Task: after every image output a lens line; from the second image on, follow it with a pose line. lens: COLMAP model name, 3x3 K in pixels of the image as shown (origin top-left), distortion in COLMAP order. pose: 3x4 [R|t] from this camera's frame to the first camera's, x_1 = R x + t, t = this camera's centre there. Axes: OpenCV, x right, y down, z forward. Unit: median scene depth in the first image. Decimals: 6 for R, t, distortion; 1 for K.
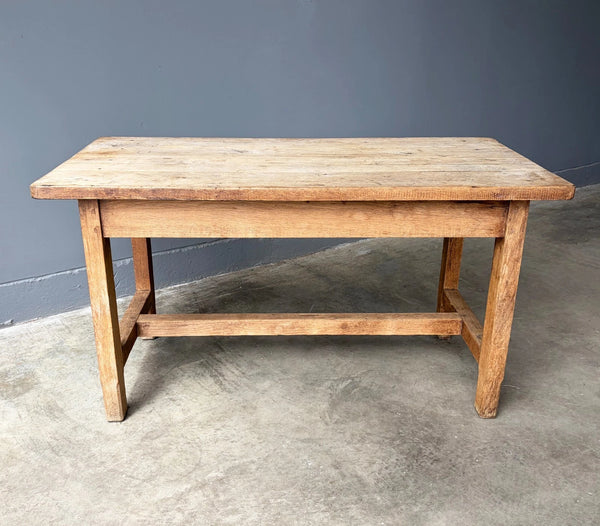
lens RADIAL K [[614.1, 0, 280.4], [0, 614.1, 260.7], [0, 0, 1]] dist [0.019722, -0.007559]
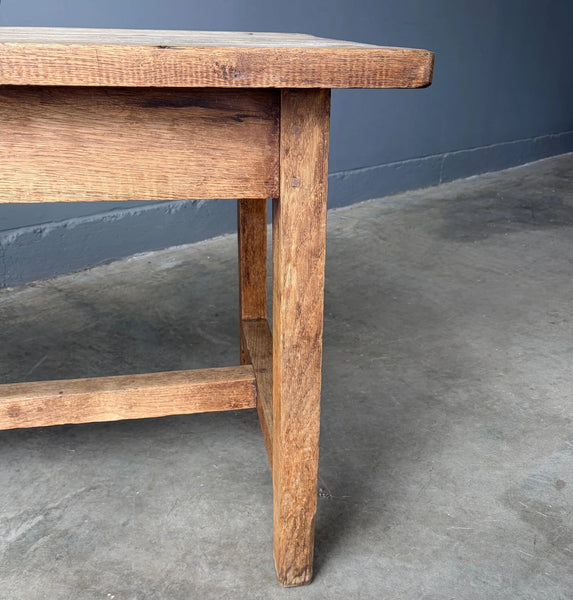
lens RADIAL K [[645.8, 0, 302.7], [0, 645.8, 311.1], [0, 0, 1]] dist [0.085265, -0.177296]
pose [[0.983713, -0.051638, 0.172168, 0.245298], [0.044047, 0.997894, 0.047627, 0.014267], [-0.174265, -0.039268, 0.983916, 0.464673]]
